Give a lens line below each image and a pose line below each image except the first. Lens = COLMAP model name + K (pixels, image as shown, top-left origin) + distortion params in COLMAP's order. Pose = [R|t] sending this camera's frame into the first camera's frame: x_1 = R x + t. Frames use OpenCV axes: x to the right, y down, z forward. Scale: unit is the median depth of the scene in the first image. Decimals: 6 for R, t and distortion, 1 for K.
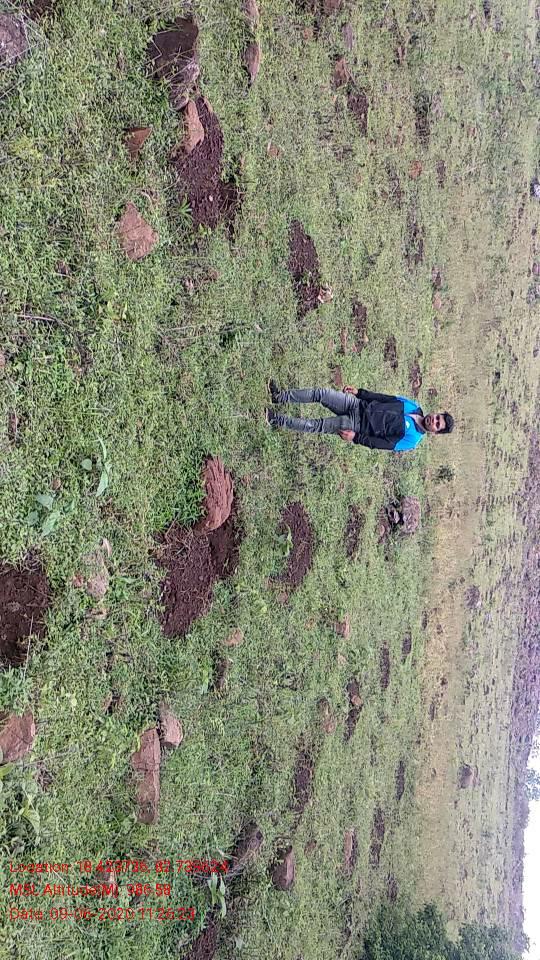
lens RADIAL K [[784.8, 0, 268.6], [0, 784.8, 478.6], [0, 0, 1]] dist [0.063853, -0.102132]
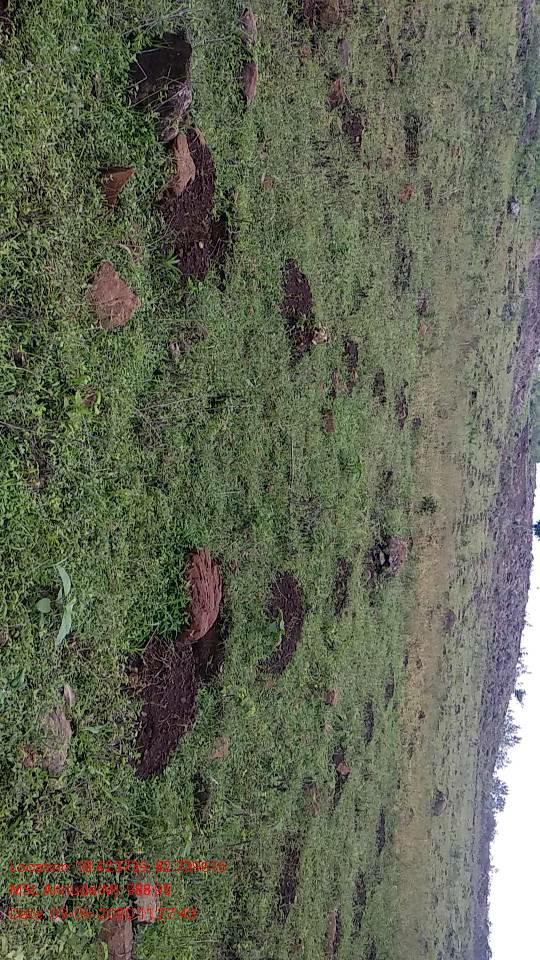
lens RADIAL K [[784.8, 0, 270.4], [0, 784.8, 477.0], [0, 0, 1]] dist [0.063853, -0.102132]
pose [[0.999054, 0.013914, 0.041198, -0.022512], [-0.013552, 0.999867, -0.009043, -0.073601], [-0.041318, 0.008477, 0.999110, 0.113475]]
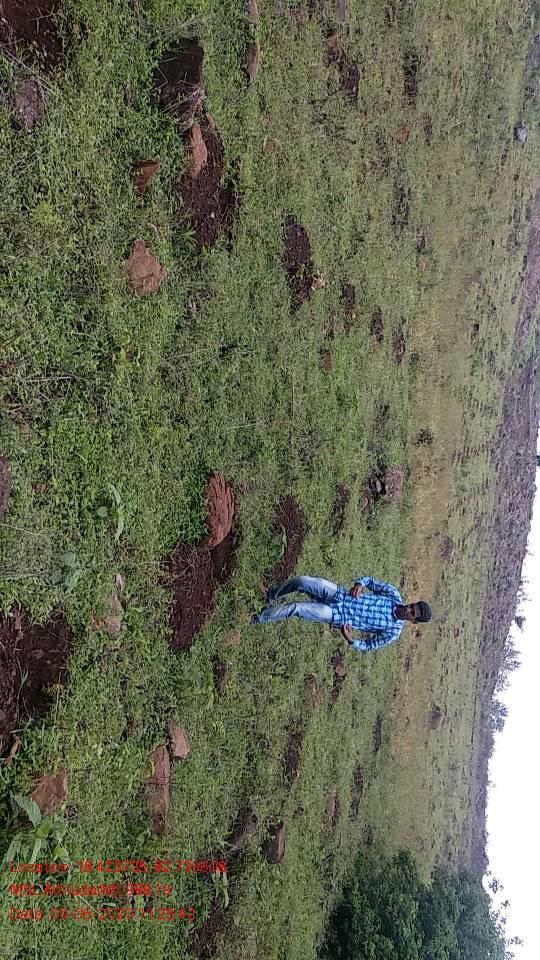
lens RADIAL K [[784.8, 0, 270.3], [0, 784.8, 480.1], [0, 0, 1]] dist [0.063853, -0.102132]
pose [[0.999397, 0.002678, 0.034613, -0.025251], [-0.005413, 0.996846, 0.079174, -0.074862], [-0.034291, -0.079313, 0.996260, -0.017063]]
